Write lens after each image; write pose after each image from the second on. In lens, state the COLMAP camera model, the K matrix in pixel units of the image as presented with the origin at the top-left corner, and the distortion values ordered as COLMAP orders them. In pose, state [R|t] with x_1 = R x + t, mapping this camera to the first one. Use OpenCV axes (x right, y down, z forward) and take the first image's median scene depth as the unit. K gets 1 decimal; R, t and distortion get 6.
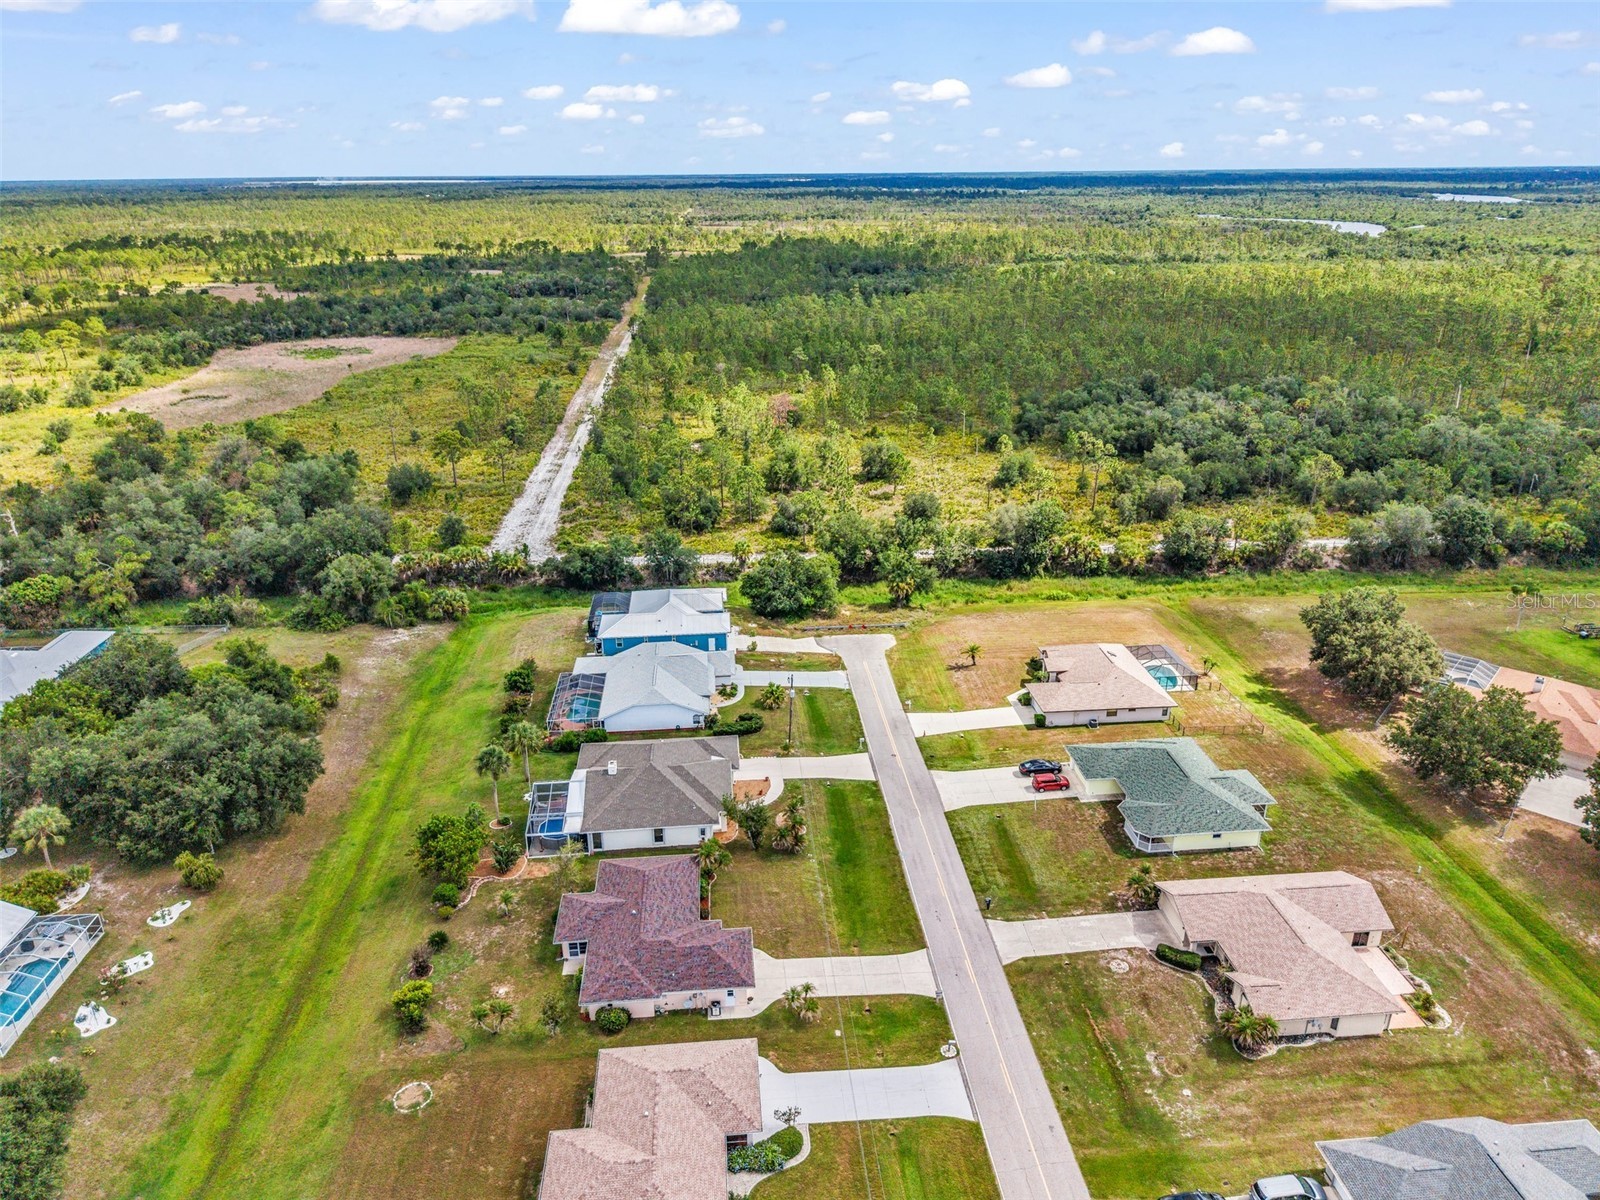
lens RADIAL K [[1069.1, 0, 798.6], [0, 1069.1, 596.7], [0, 0, 1]] dist [0.031236, -0.034312]
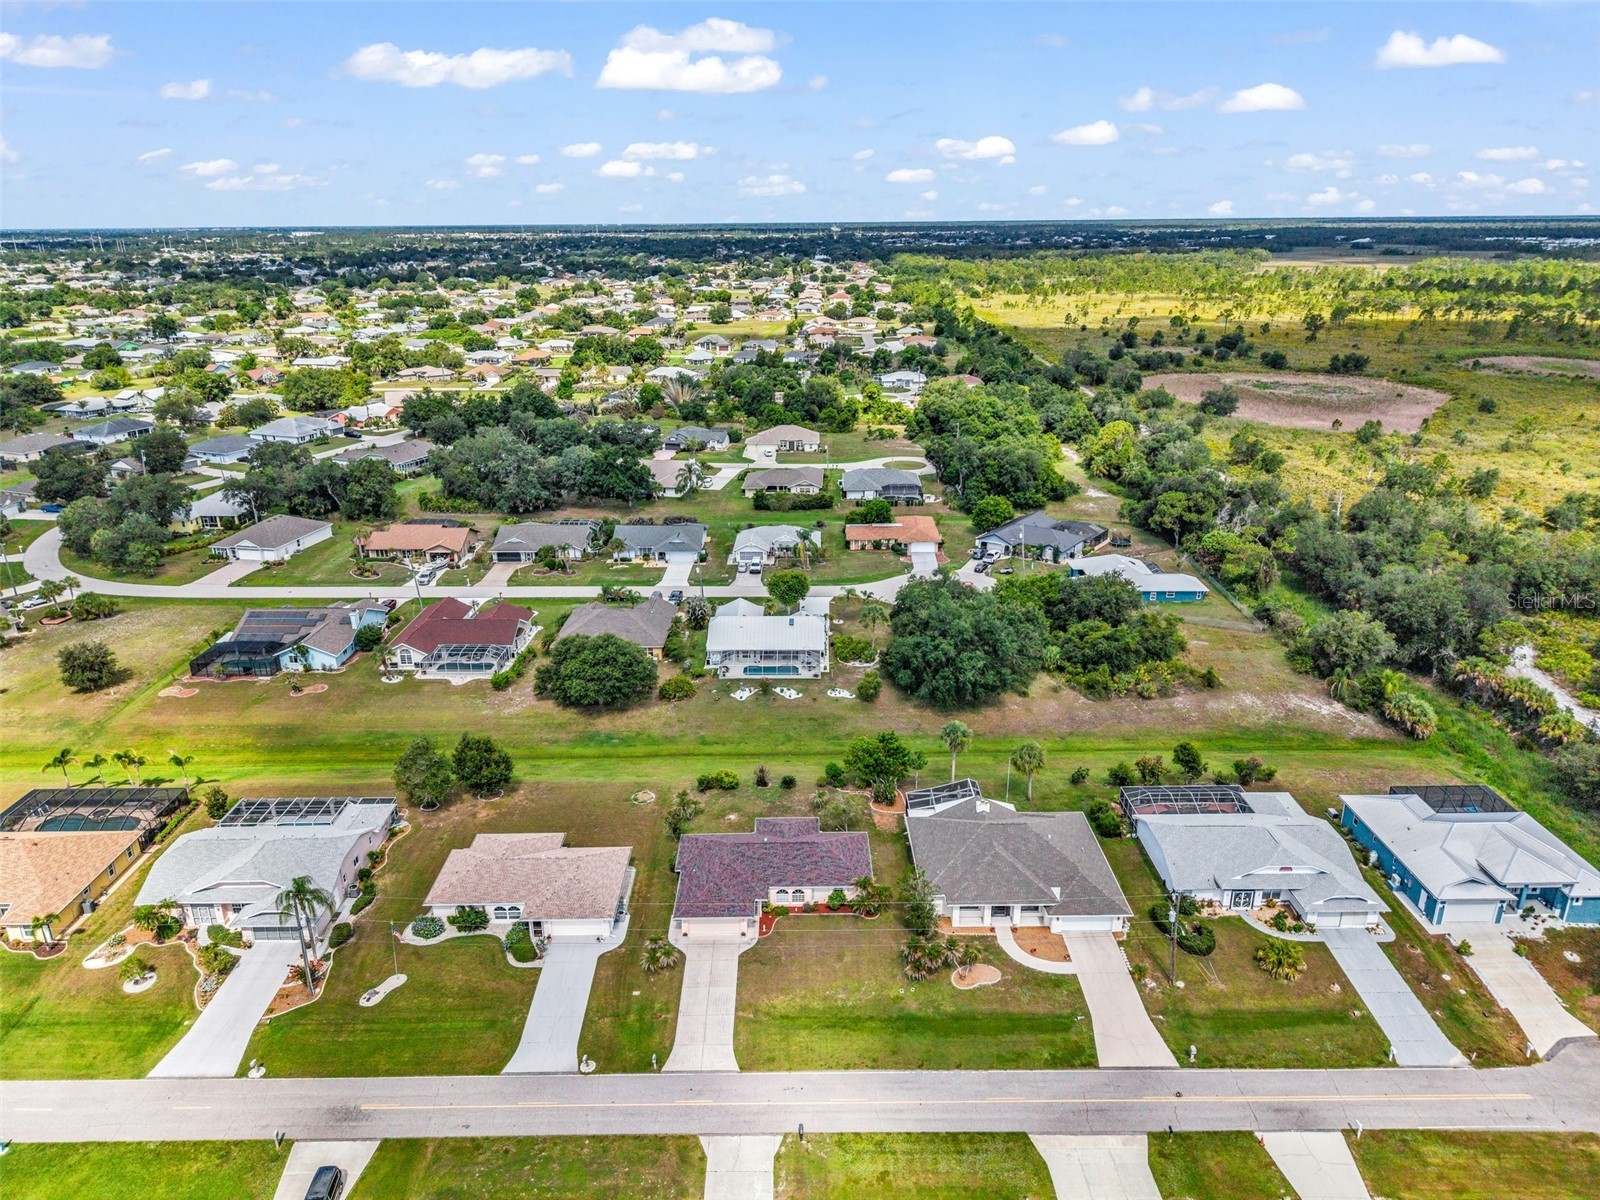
lens RADIAL K [[1069.1, 0, 798.6], [0, 1069.1, 596.7], [0, 0, 1]] dist [0.031236, -0.034312]
pose [[-0.077831, 0.339359, -0.937431, 0.605212], [-0.360946, 0.866904, 0.343795, -0.246829], [0.929333, 0.365120, 0.055018, 0.639022]]
